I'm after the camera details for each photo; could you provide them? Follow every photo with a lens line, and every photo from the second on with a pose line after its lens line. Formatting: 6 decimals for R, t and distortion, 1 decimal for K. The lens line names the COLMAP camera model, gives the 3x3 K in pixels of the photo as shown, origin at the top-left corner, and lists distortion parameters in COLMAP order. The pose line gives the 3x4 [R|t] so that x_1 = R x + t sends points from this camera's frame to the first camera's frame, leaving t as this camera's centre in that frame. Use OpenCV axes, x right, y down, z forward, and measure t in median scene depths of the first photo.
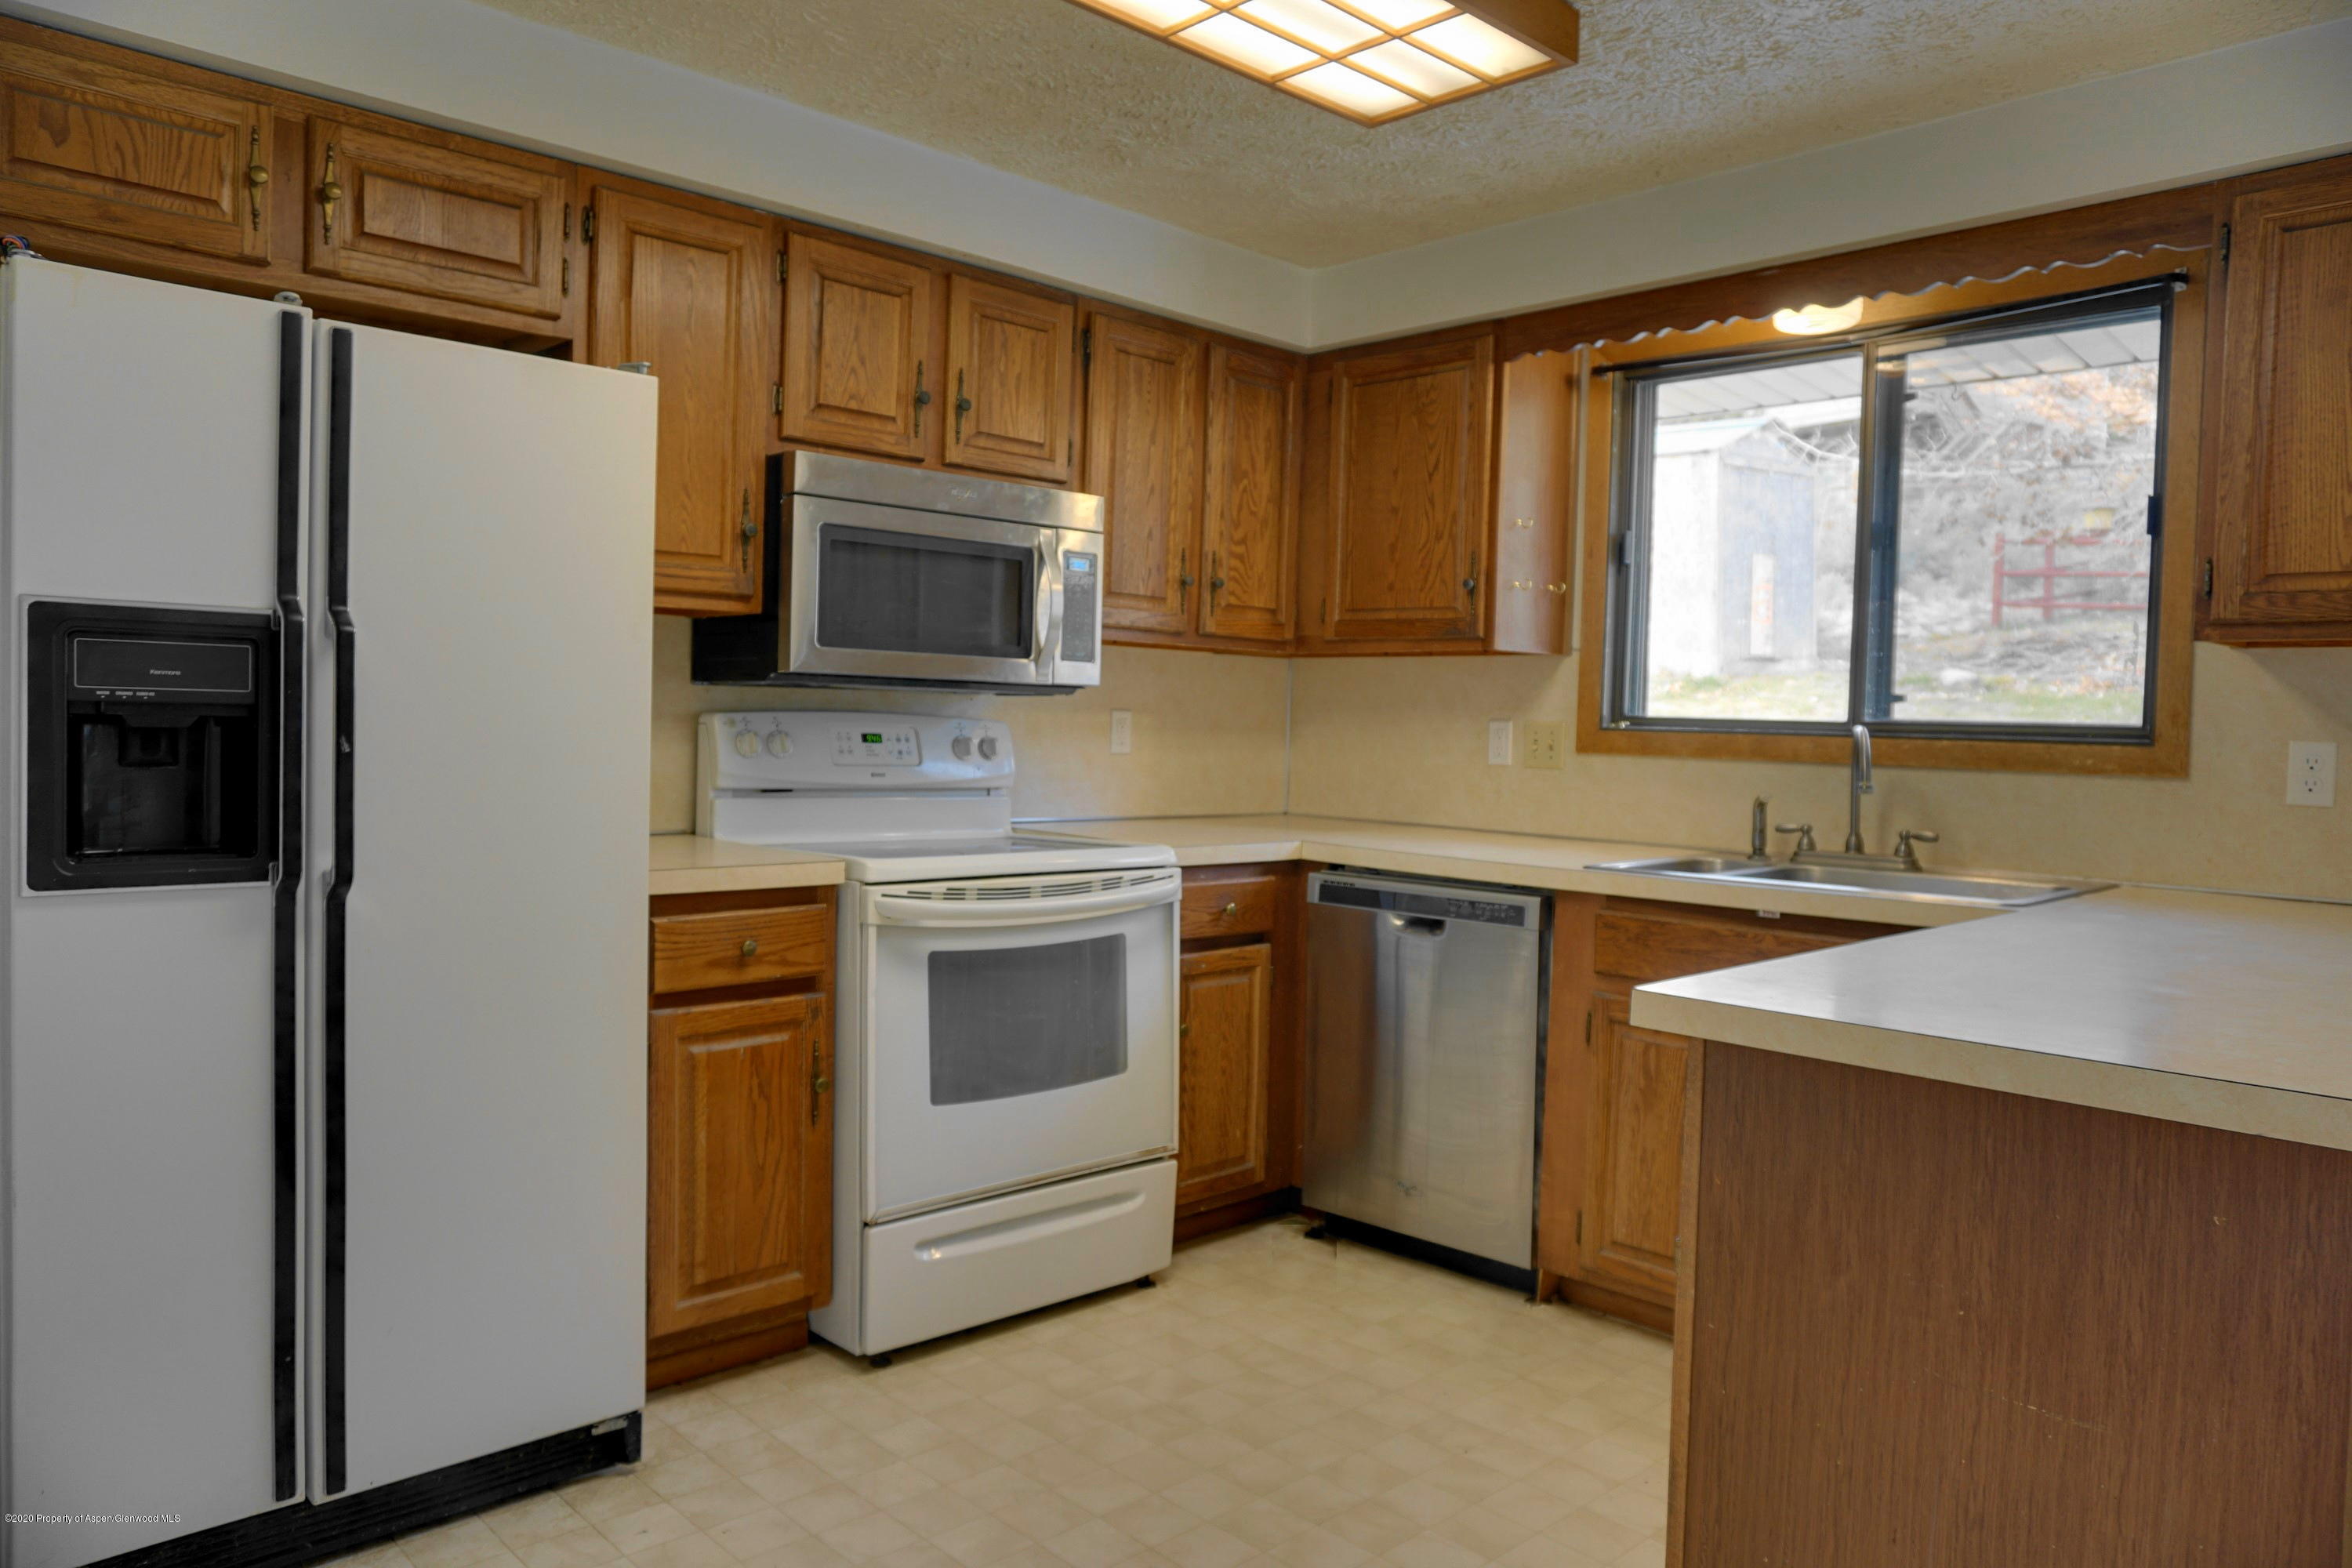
lens RADIAL K [[1588.4, 0, 1183.5], [0, 1588.4, 775.0], [0, 0, 1]] dist [-0.044910, 0.023784]
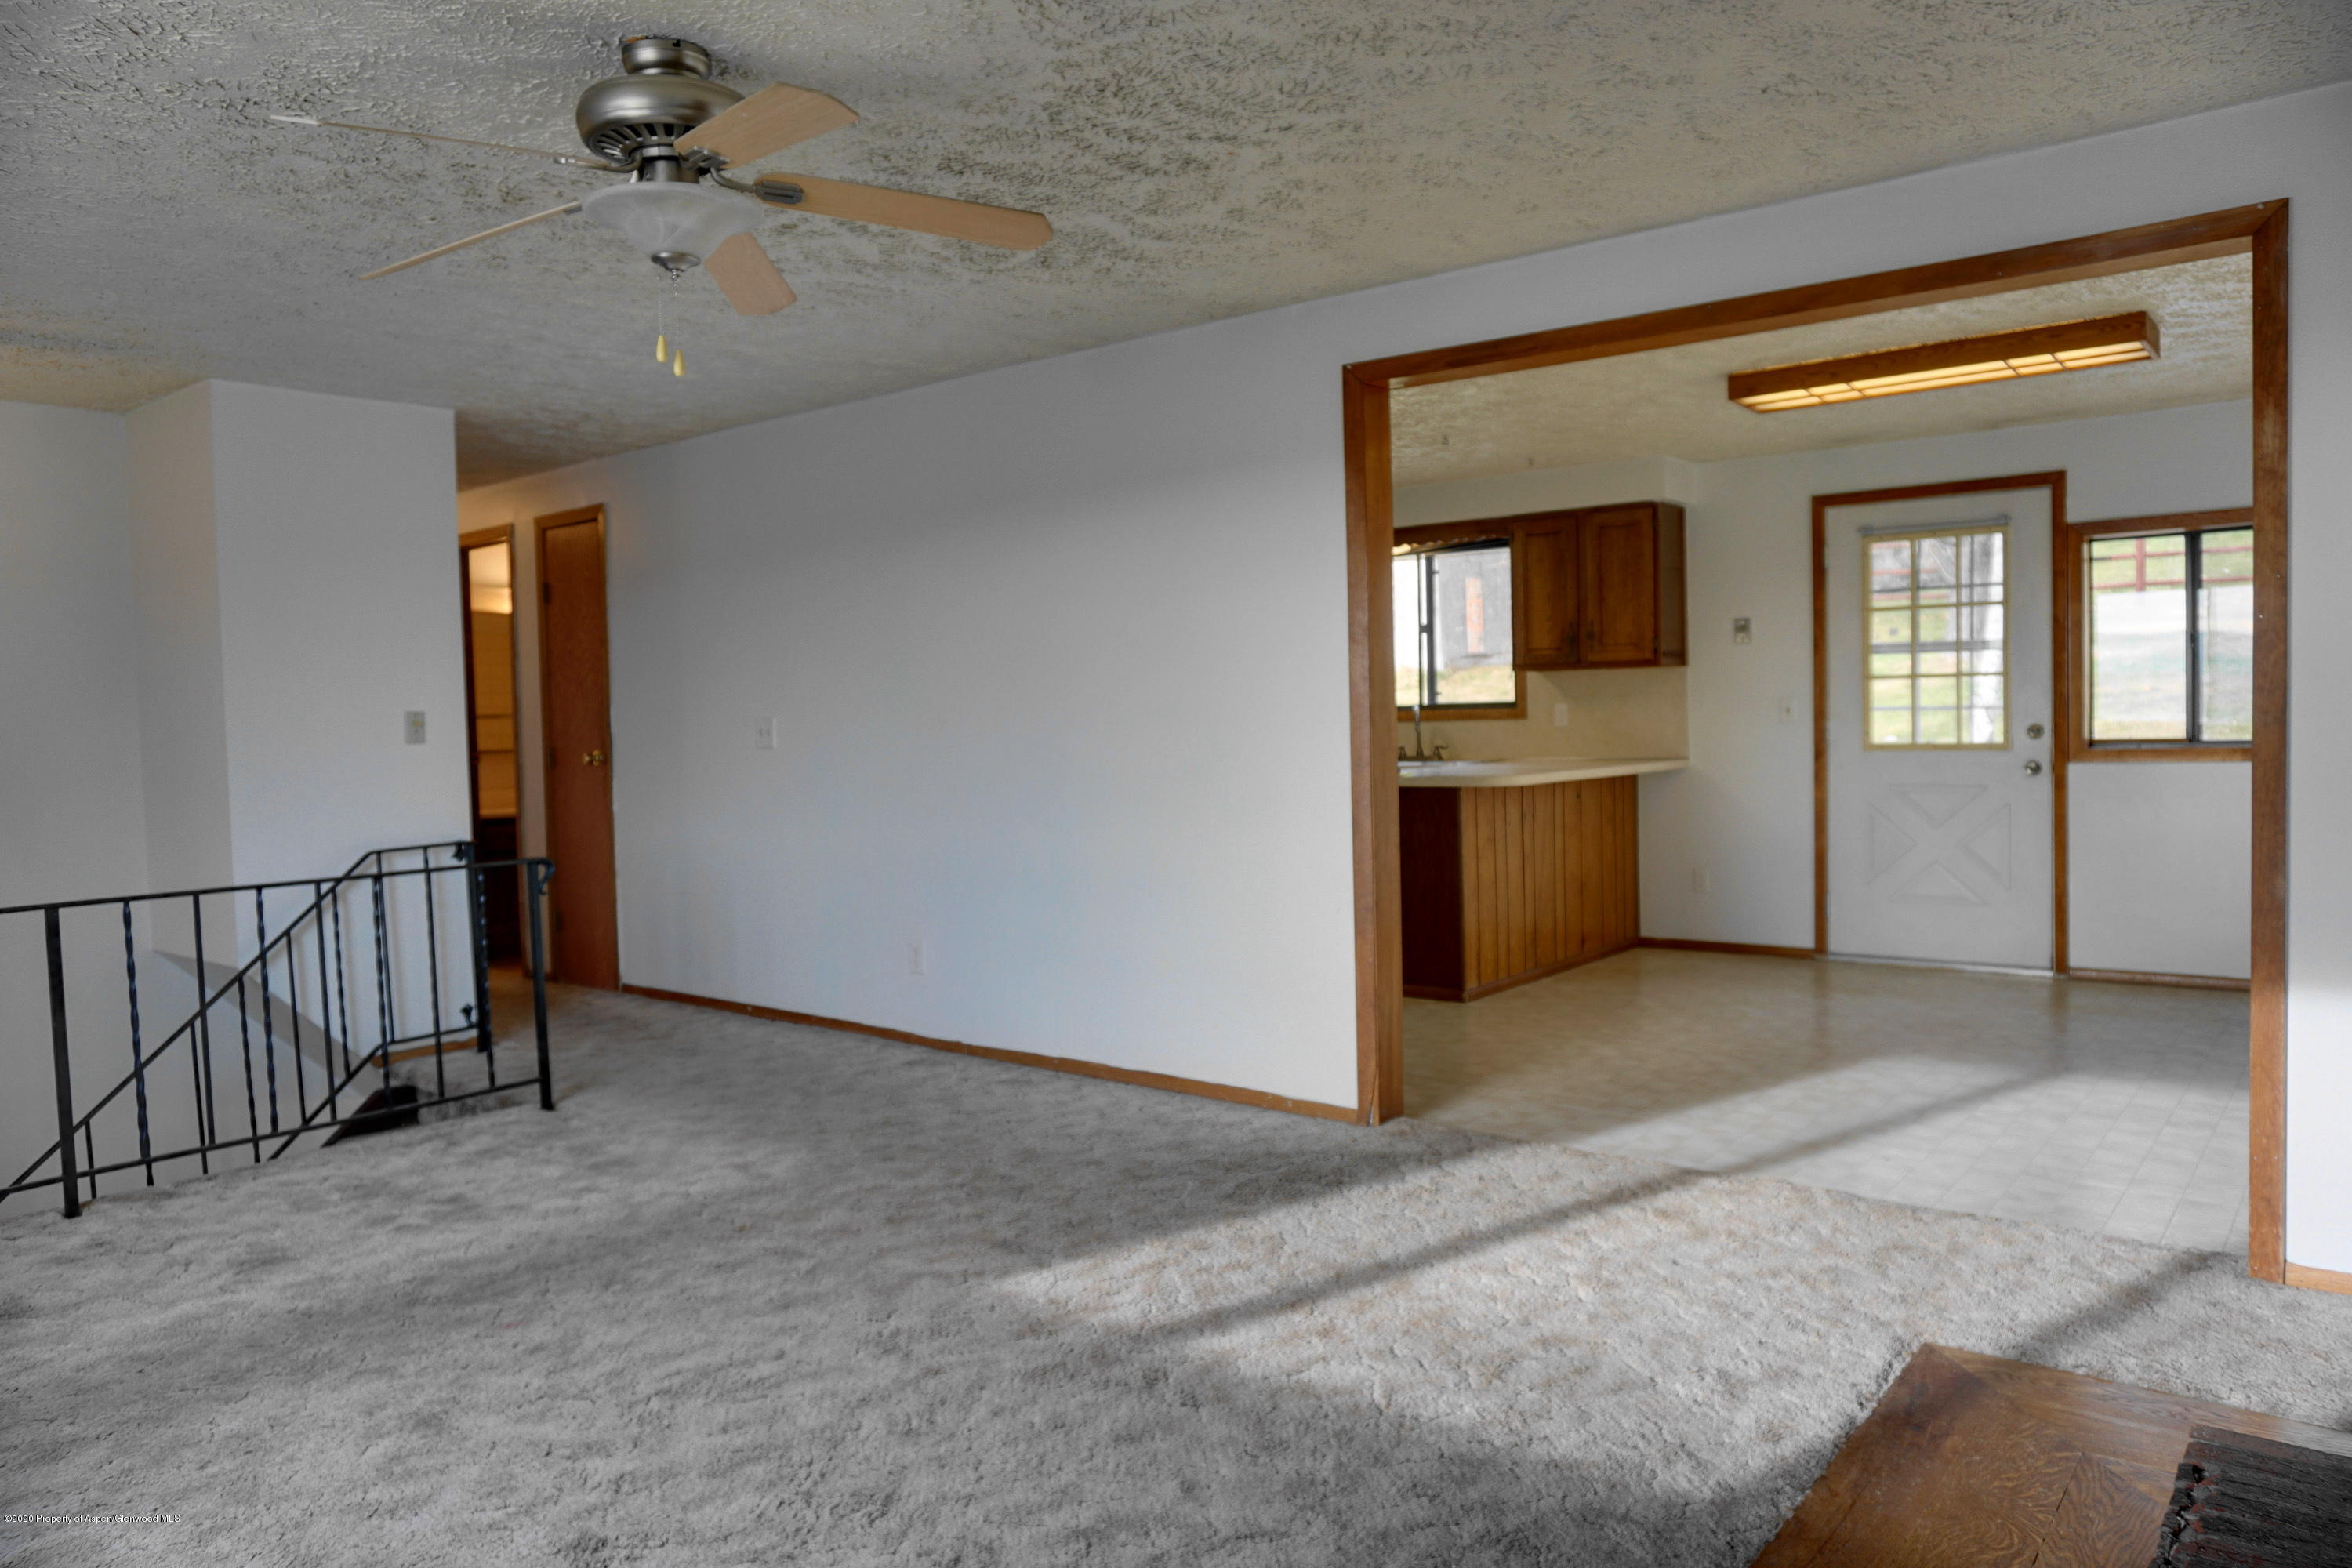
lens RADIAL K [[1588.4, 0, 1181.7], [0, 1588.4, 774.4], [0, 0, 1]] dist [-0.044910, 0.023784]
pose [[0.990243, -0.054489, 0.128255, -0.302011], [0.054743, 0.998499, 0.001543, 0.057528], [-0.128146, 0.005493, 0.991740, -1.565971]]
